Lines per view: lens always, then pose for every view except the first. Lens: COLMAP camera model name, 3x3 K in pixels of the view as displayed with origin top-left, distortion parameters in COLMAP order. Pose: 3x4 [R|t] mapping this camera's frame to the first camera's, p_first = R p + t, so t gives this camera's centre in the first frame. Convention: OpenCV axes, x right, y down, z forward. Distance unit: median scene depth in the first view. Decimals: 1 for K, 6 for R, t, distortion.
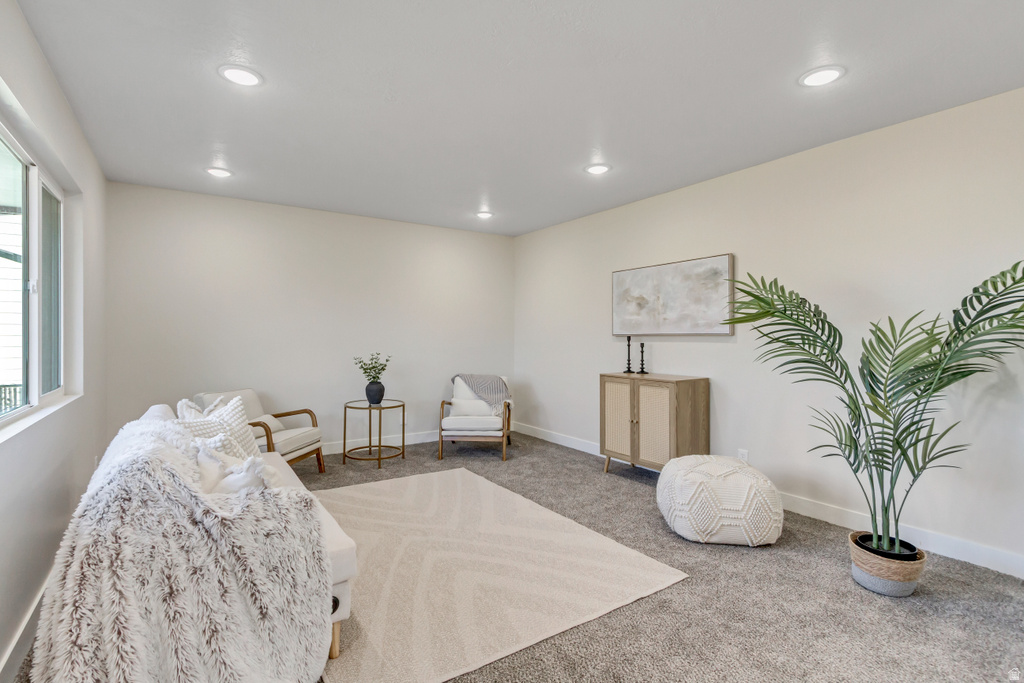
lens RADIAL K [[483.4, 0, 503.1], [0, 483.4, 341.3], [0, 0, 1]] dist [0.003173, 0.000117]
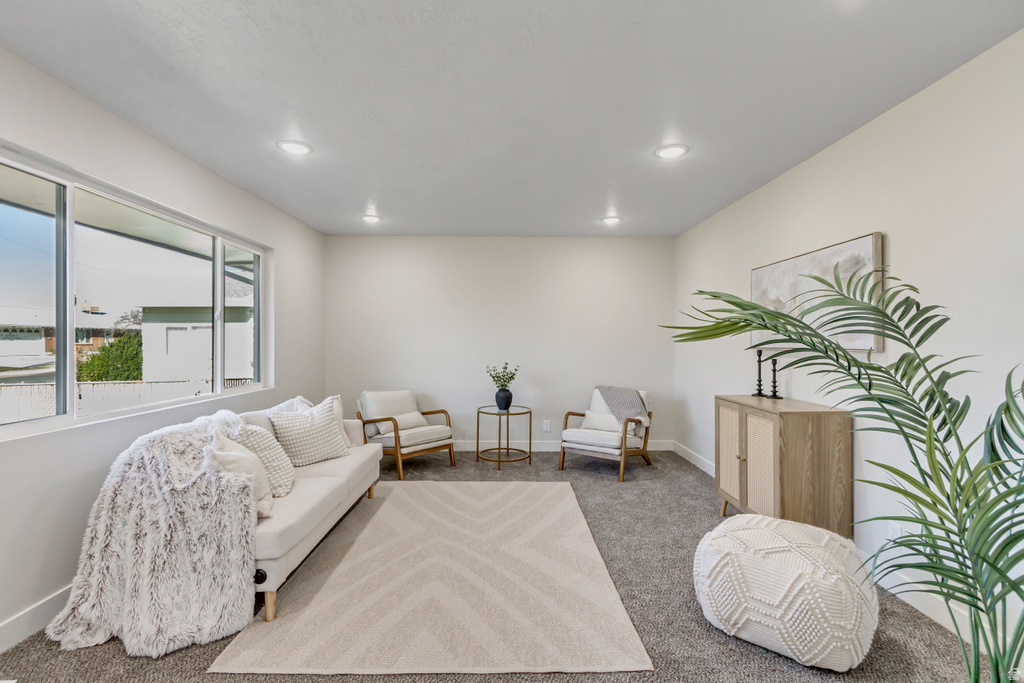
lens RADIAL K [[463.0, 0, 510.5], [0, 463.0, 347.4], [0, 0, 1]] dist [0.000934, -0.000096]
pose [[0.847366, 0.008368, -0.530943, 0.323249], [-0.007519, 0.999965, 0.003759, -0.014740], [0.530955, 0.000807, 0.847399, 0.143940]]
